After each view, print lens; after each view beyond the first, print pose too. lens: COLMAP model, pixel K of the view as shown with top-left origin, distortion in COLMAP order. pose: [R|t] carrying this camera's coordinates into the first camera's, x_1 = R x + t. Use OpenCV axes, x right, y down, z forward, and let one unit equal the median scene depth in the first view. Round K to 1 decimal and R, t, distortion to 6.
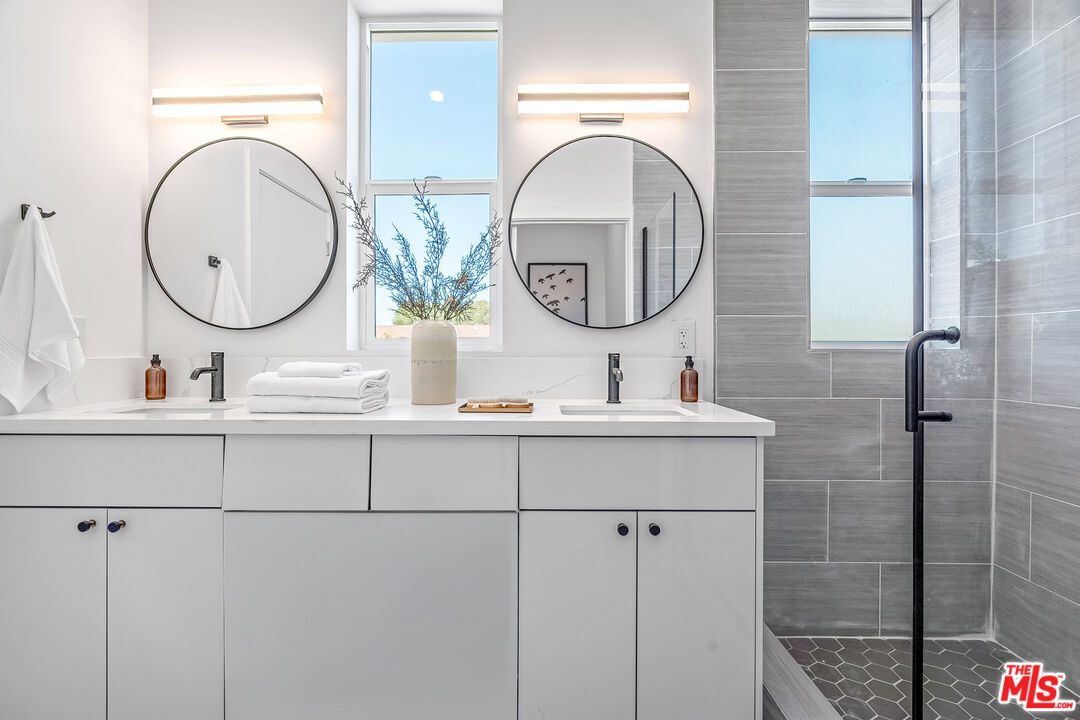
lens RADIAL K [[494.9, 0, 531.3], [0, 494.9, 356.3], [0, 0, 1]] dist [-0.001943, -0.000168]
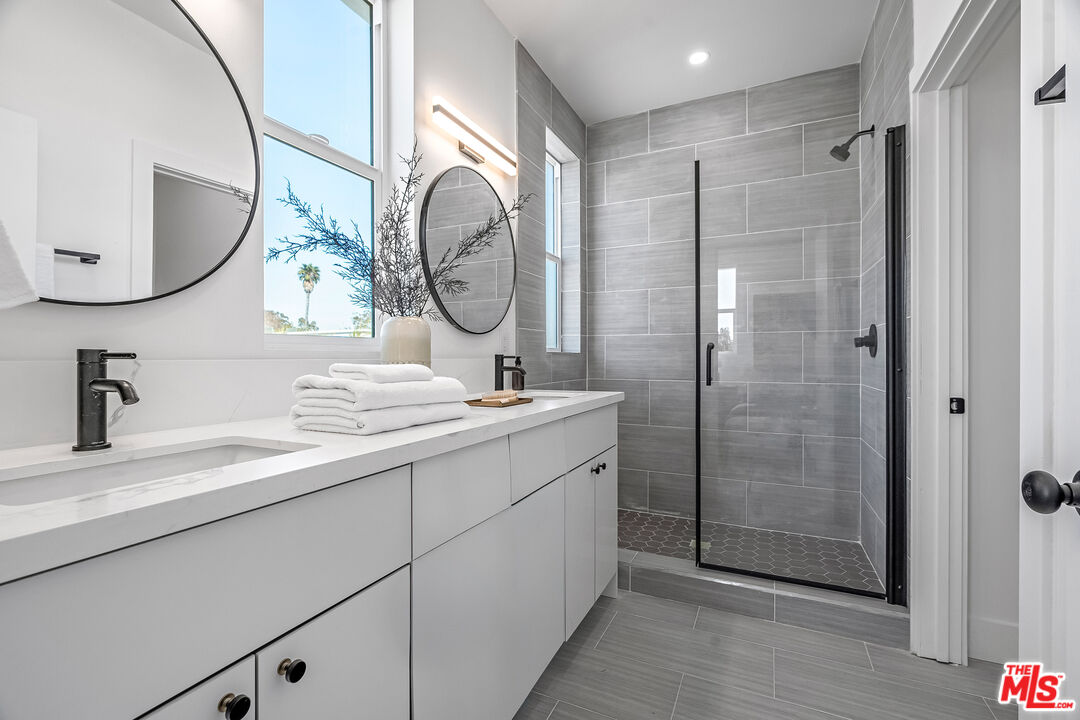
lens RADIAL K [[494.9, 0, 531.3], [0, 494.9, 356.3], [0, 0, 1]] dist [-0.001943, -0.000168]
pose [[0.415348, 0.000727, 0.909662, -0.915991], [0.004973, 0.999983, -0.003070, 0.003496], [-0.909649, 0.005799, 0.415337, 0.403268]]
